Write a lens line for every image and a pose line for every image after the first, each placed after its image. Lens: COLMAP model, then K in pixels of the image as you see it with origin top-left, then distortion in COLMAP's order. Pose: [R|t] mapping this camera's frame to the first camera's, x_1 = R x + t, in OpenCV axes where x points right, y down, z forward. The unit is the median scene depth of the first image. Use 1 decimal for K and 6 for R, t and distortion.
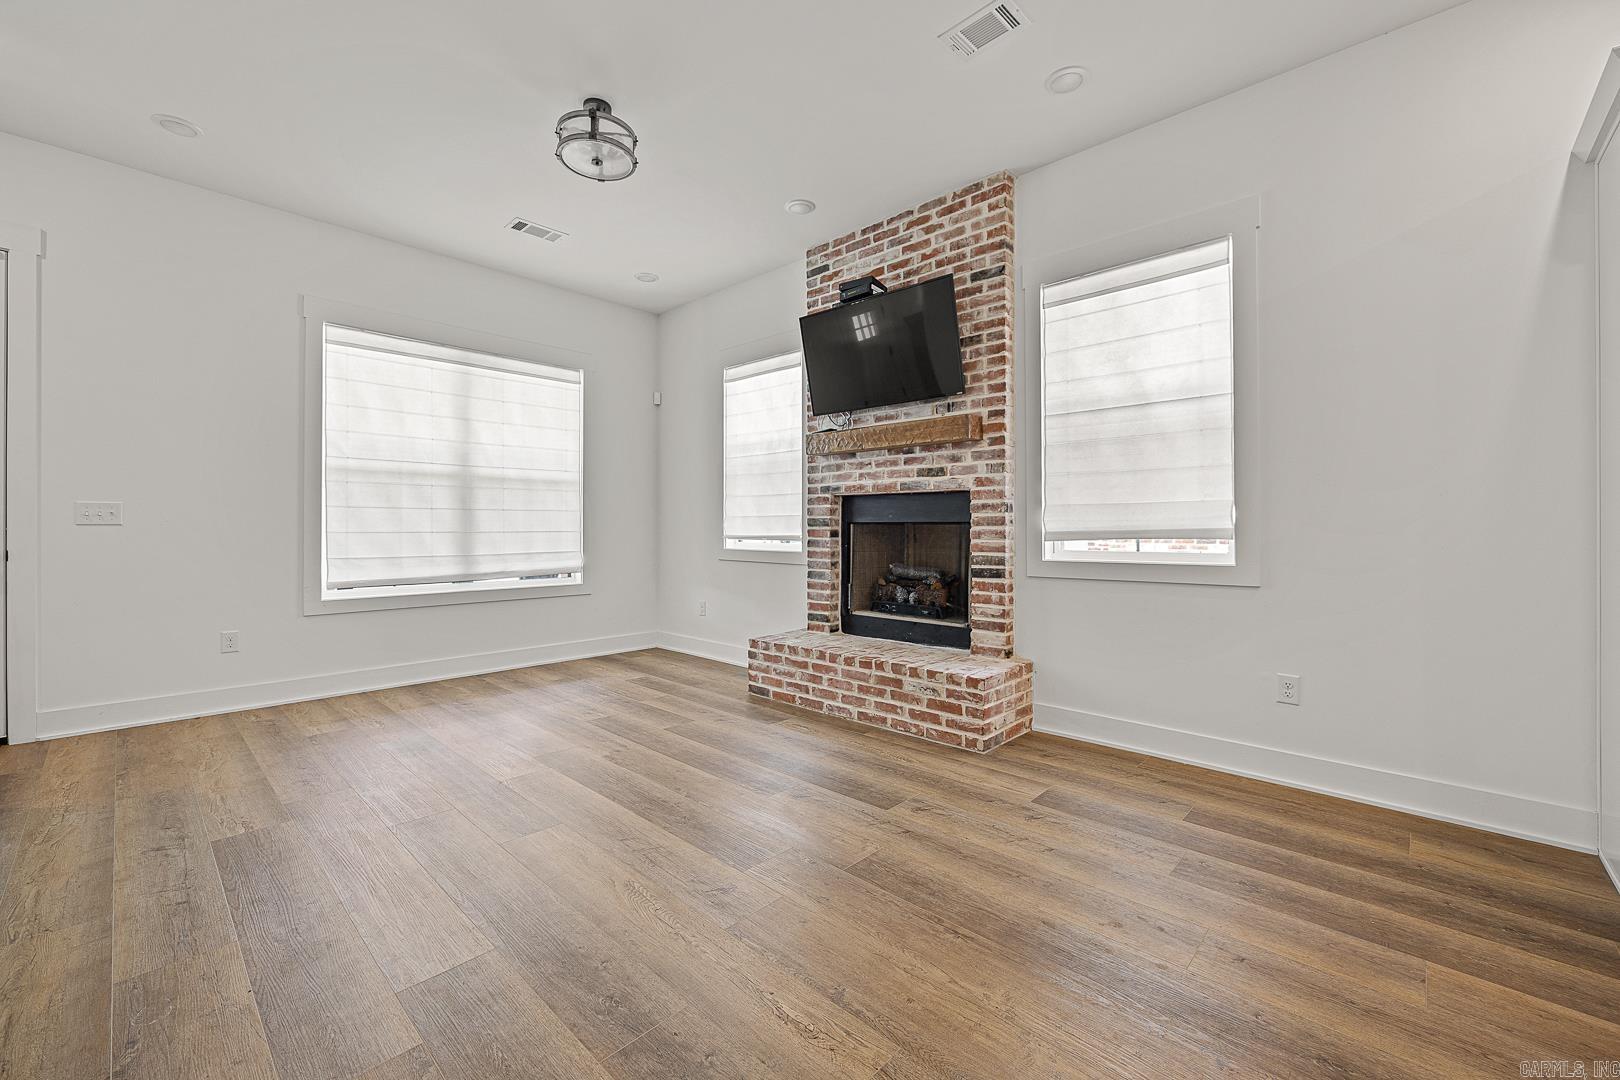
lens RADIAL K [[651.4, 0, 808.1], [0, 651.4, 518.7], [0, 0, 1]] dist [-0.004109, 0.000458]
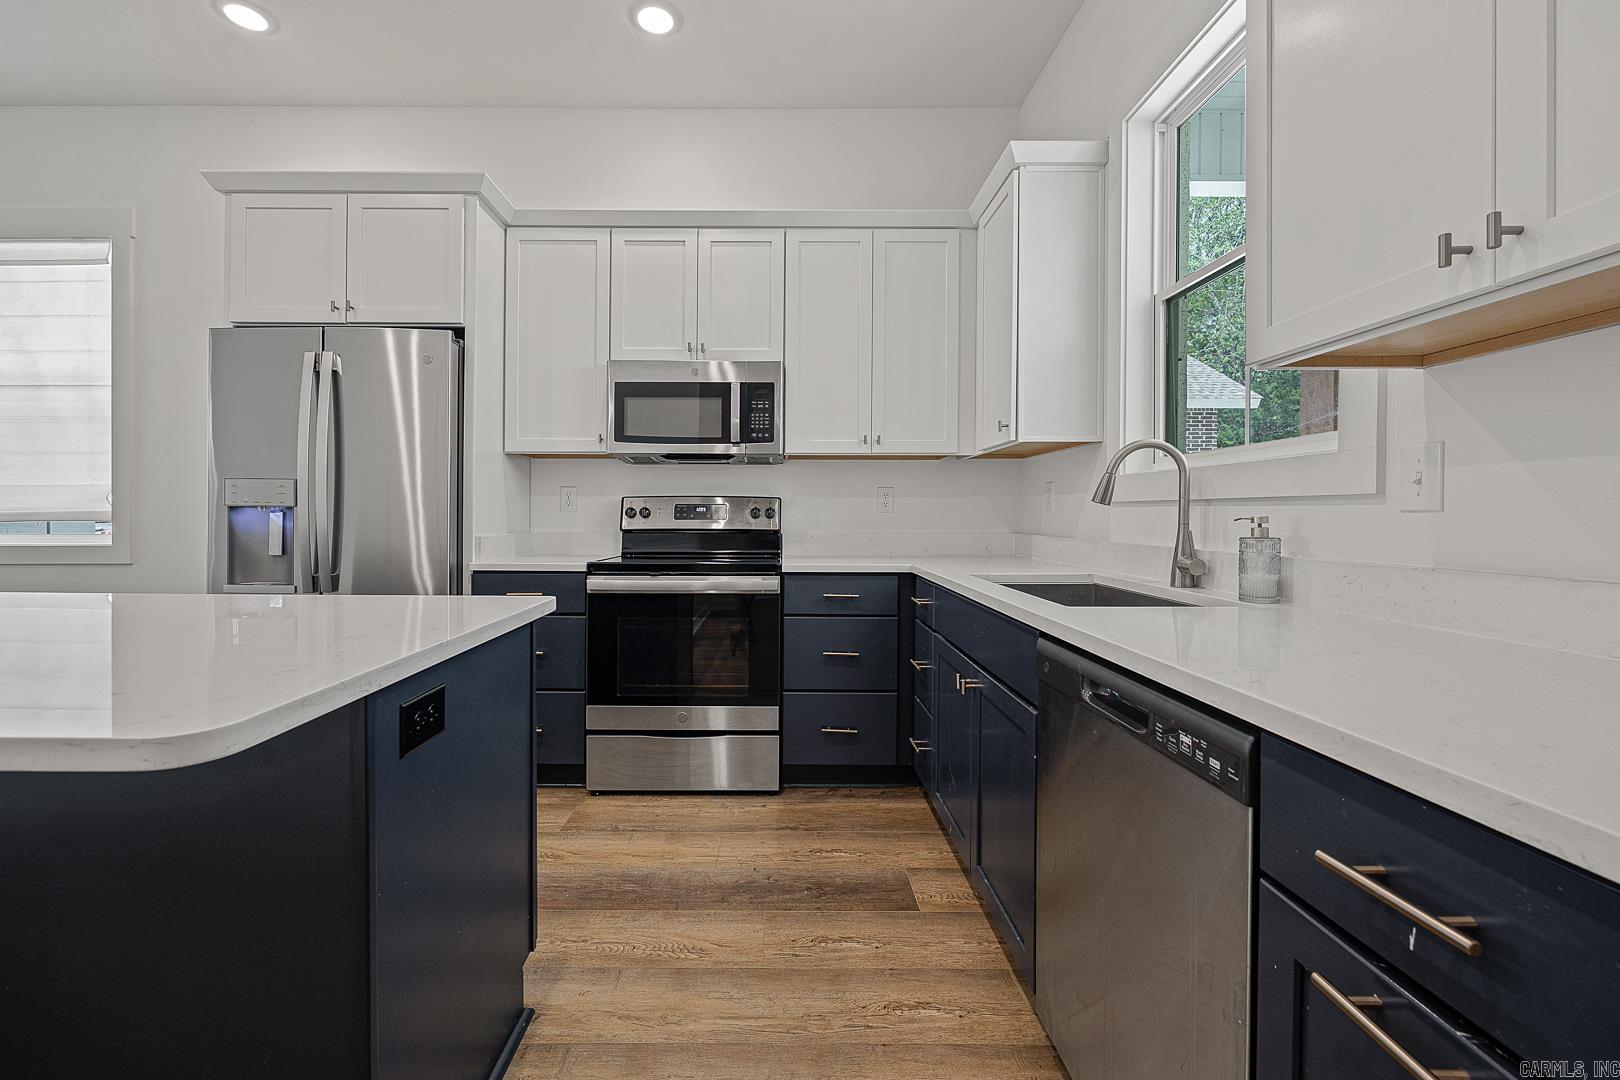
lens RADIAL K [[664.8, 0, 776.9], [0, 664.8, 521.4], [0, 0, 1]] dist [-0.003106, -0.000047]
pose [[0.730193, -0.000982, 0.683240, 0.532175], [-0.011506, 0.999839, 0.013733, 0.003303], [-0.683144, -0.017889, 0.730064, -0.421992]]
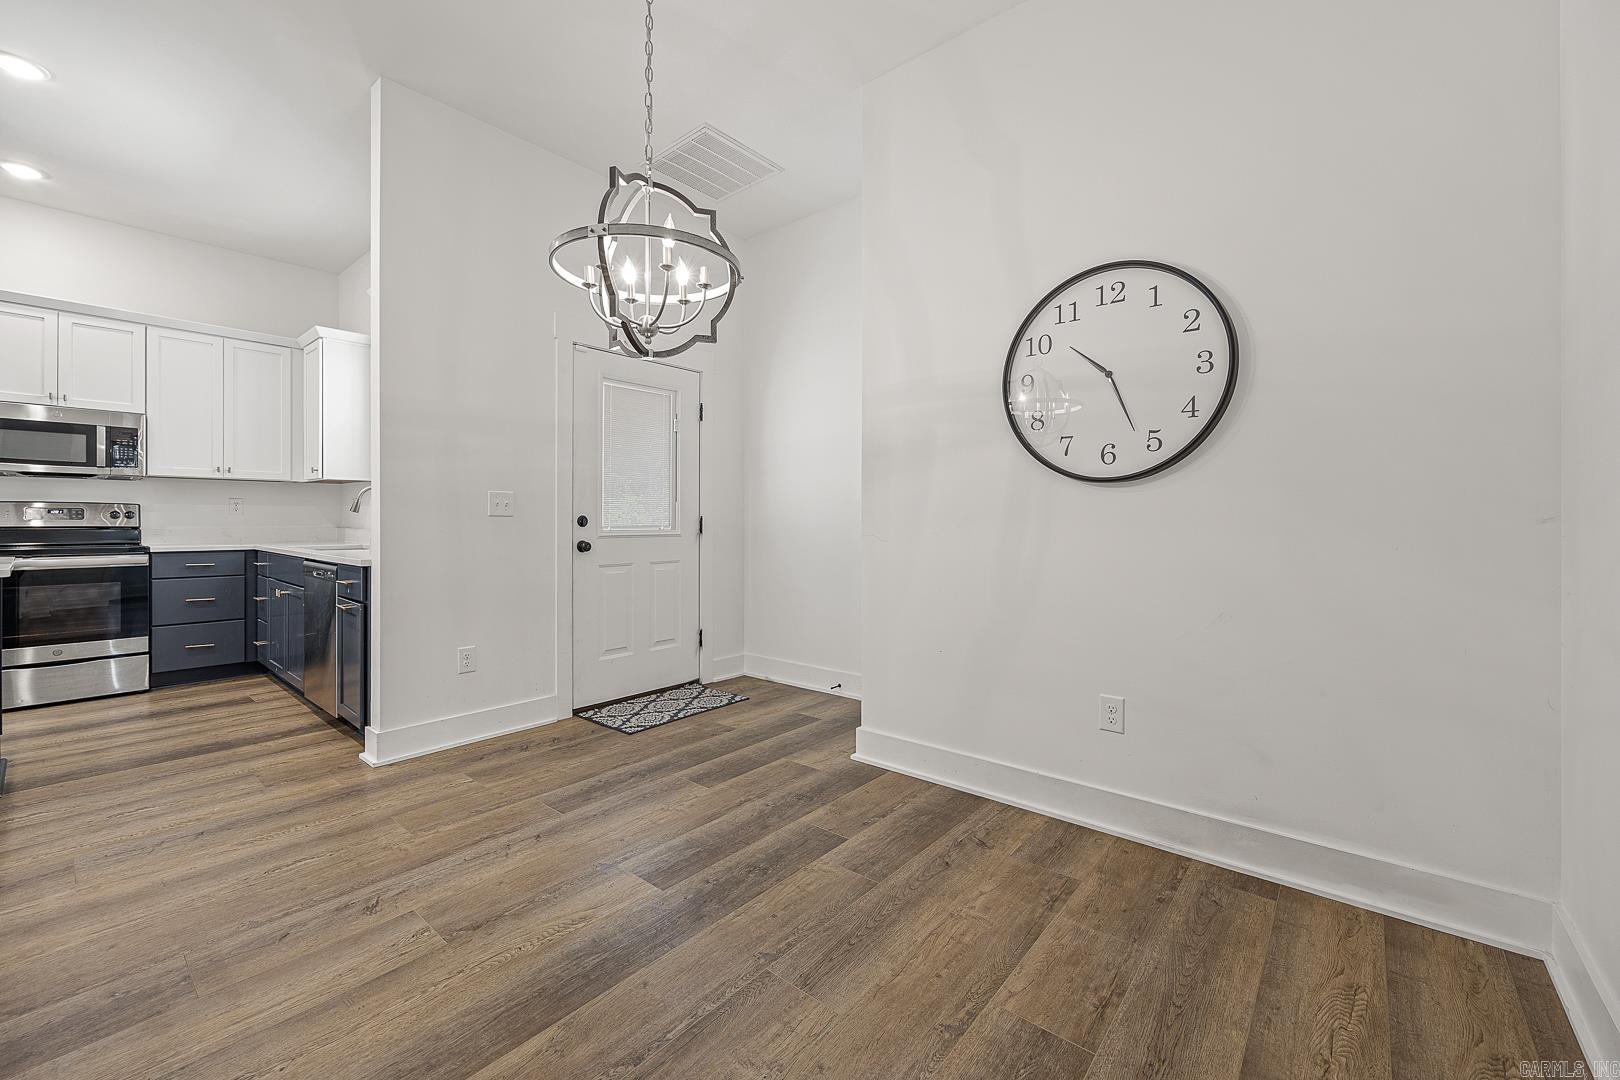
lens RADIAL K [[651.4, 0, 806.6], [0, 651.4, 517.7], [0, 0, 1]] dist [-0.004109, 0.000458]
pose [[-0.053991, -0.000457, 0.998541, -0.099373], [-0.011791, 0.999930, -0.000180, -0.004355], [-0.998472, -0.011784, -0.053993, -0.929556]]
